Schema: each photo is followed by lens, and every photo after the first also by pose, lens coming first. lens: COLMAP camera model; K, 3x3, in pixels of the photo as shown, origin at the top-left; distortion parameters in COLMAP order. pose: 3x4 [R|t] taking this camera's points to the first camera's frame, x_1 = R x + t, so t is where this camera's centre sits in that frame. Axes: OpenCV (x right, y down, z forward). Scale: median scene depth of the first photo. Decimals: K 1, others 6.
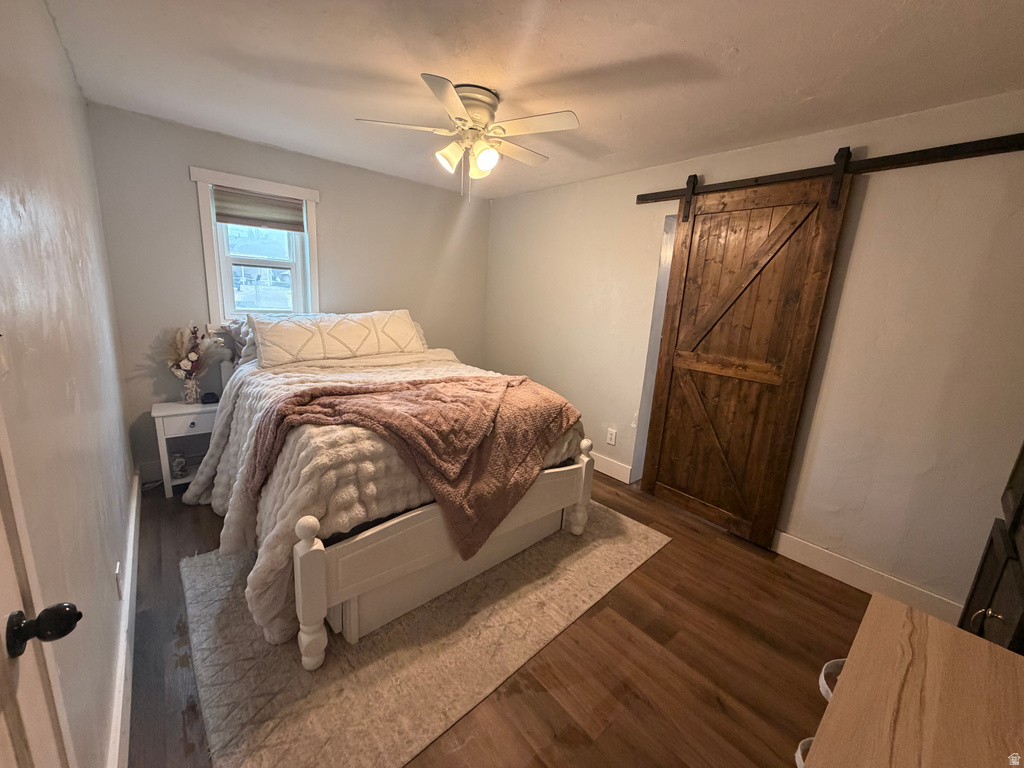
lens RADIAL K [[404.5, 0, 508.0], [0, 404.5, 383.8], [0, 0, 1]] dist [0.000914, 0.000231]
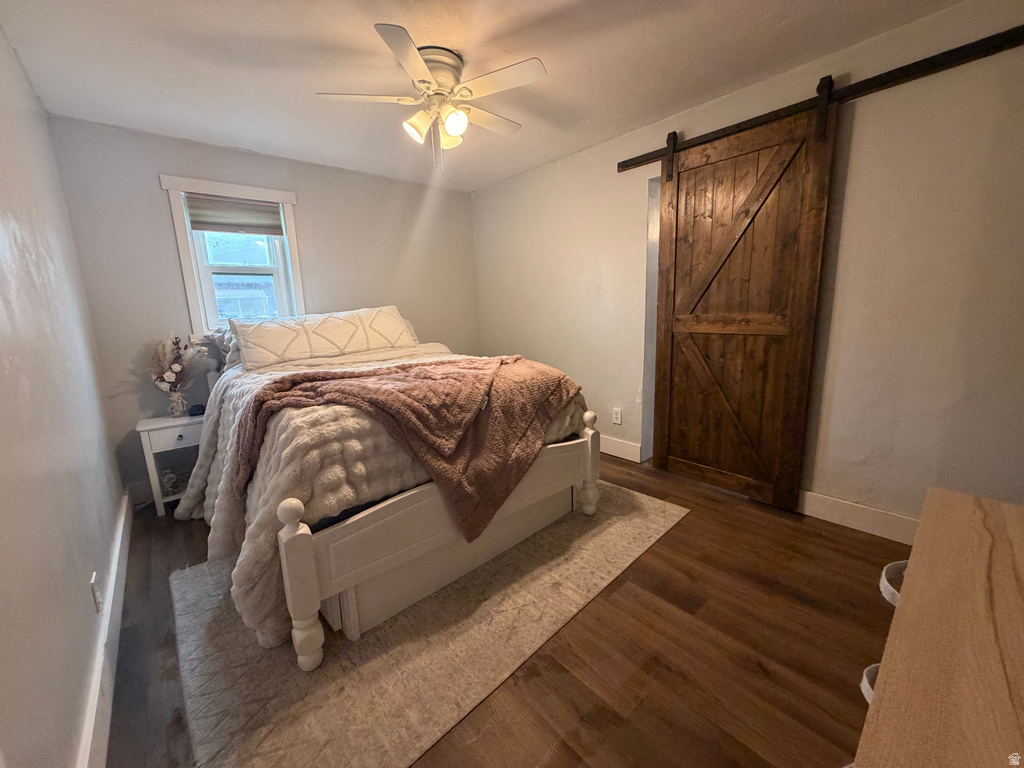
lens RADIAL K [[404.5, 0, 508.0], [0, 404.5, 383.8], [0, 0, 1]] dist [0.000914, 0.000231]
pose [[0.995595, -0.093425, -0.007870, 0.020765], [0.093136, 0.995157, -0.031428, 0.100970], [0.010768, 0.030556, 0.999475, 0.055595]]
